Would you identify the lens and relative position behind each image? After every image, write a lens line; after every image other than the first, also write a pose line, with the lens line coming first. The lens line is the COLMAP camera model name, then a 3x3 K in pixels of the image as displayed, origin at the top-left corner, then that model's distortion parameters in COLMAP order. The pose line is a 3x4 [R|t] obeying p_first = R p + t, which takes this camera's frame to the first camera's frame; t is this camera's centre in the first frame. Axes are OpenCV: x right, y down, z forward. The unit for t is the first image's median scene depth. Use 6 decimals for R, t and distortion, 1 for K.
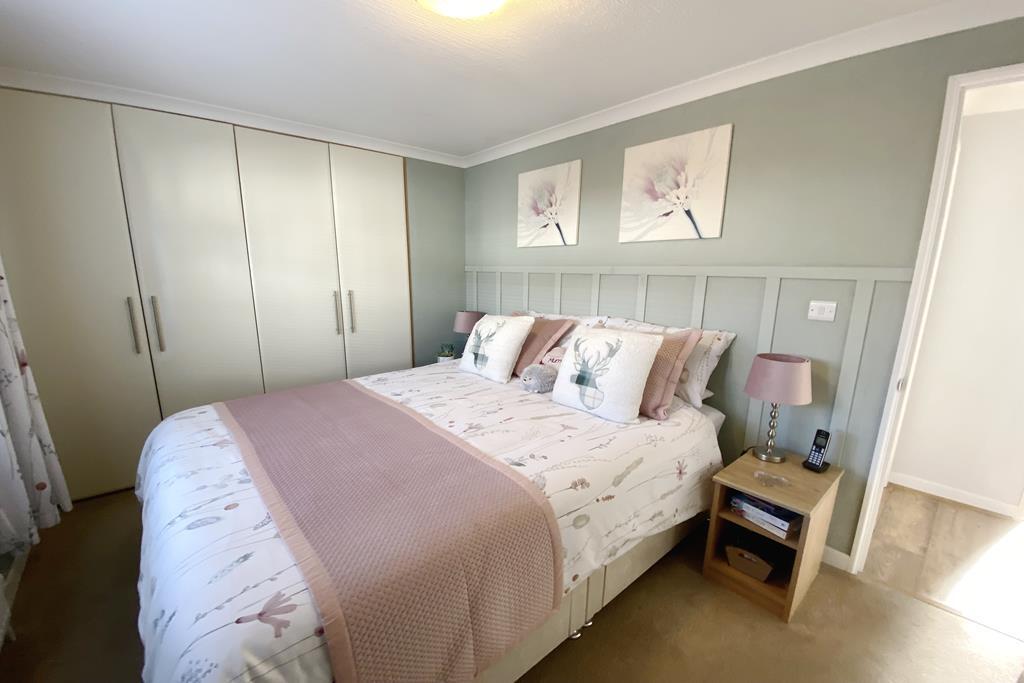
lens RADIAL K [[408.9, 0, 509.5], [0, 408.9, 351.0], [0, 0, 1]] dist [0.038371, -0.031932]
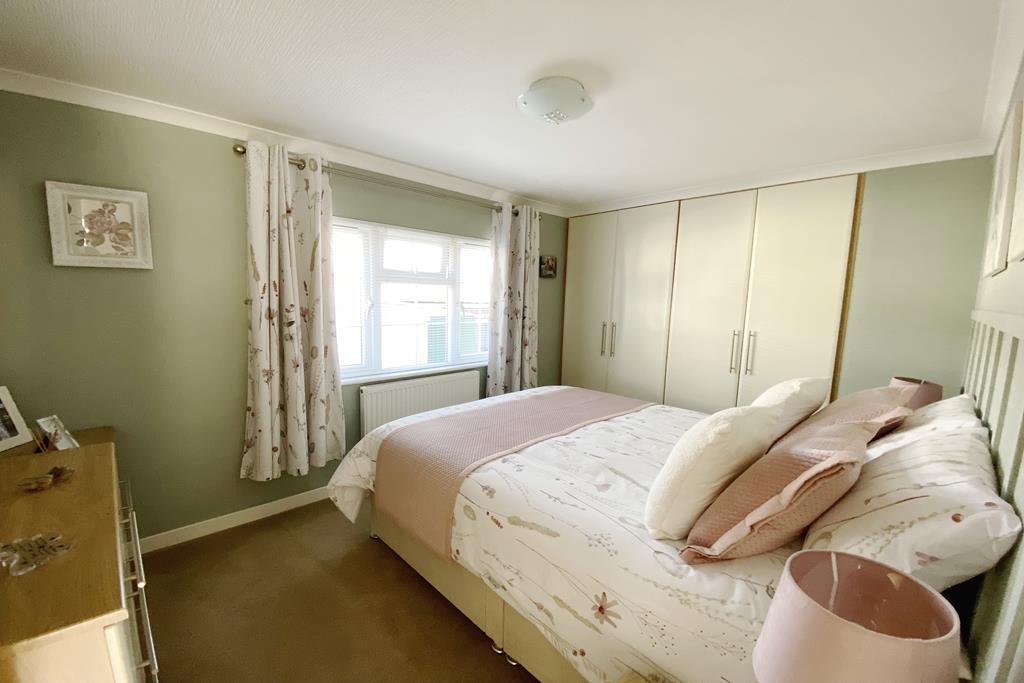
lens RADIAL K [[408.9, 0, 509.5], [0, 408.9, 351.0], [0, 0, 1]] dist [0.038371, -0.031932]
pose [[0.079011, 0.132958, -0.987967, 0.894886], [-0.233663, 0.965926, 0.111305, -0.135627], [0.969102, 0.222057, 0.107386, 0.609911]]
